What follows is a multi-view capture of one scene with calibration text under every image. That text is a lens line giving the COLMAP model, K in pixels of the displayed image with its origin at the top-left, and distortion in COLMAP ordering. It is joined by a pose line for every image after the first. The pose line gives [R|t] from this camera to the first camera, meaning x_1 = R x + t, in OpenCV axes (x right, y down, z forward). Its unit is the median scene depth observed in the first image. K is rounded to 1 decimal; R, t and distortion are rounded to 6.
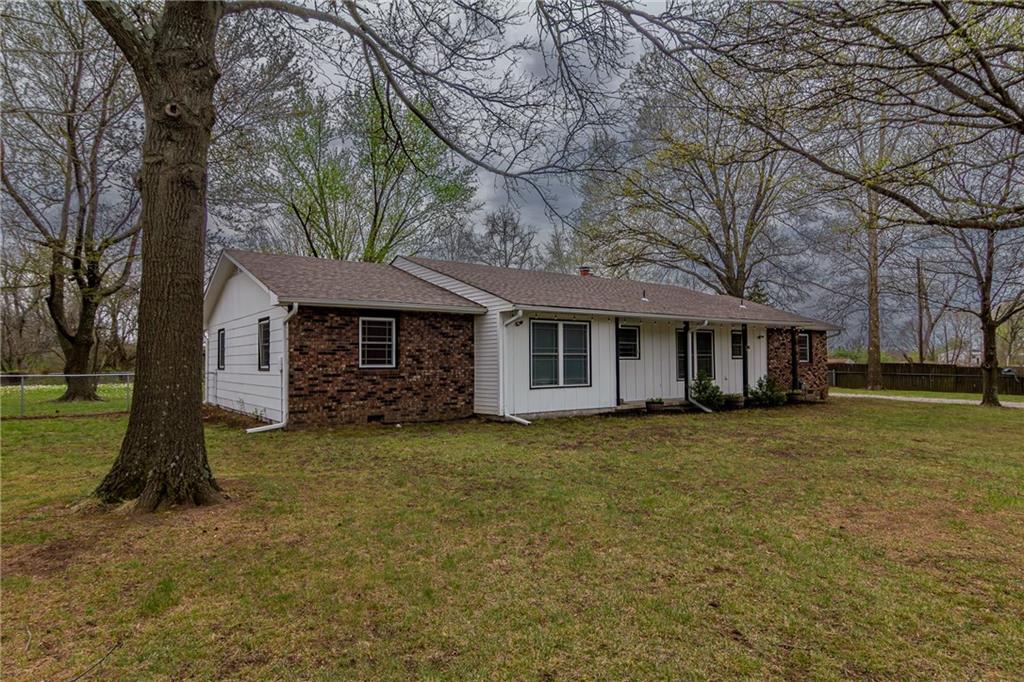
lens RADIAL K [[589.4, 0, 512.0], [0, 589.4, 341.0], [0, 0, 1]] dist [0.001261, 0.002151]
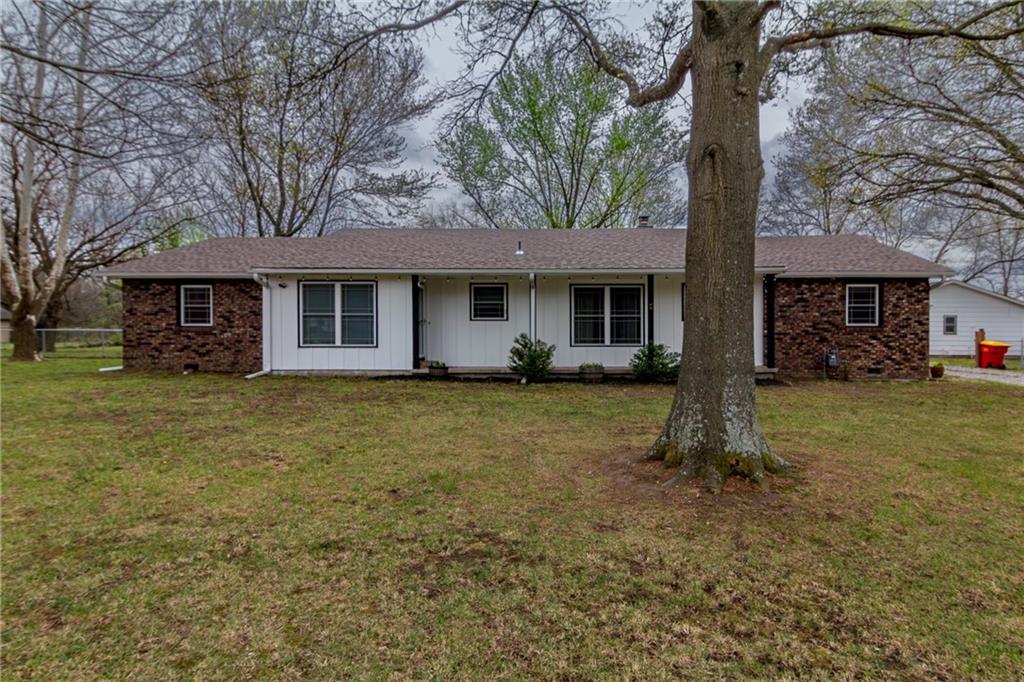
lens RADIAL K [[589.4, 0, 512.0], [0, 589.4, 341.0], [0, 0, 1]] dist [0.001261, 0.002151]
pose [[0.808210, 0.019629, -0.588567, 0.959716], [0.013937, 0.998527, 0.052439, 0.019828], [0.588730, -0.050585, 0.806746, 0.367094]]
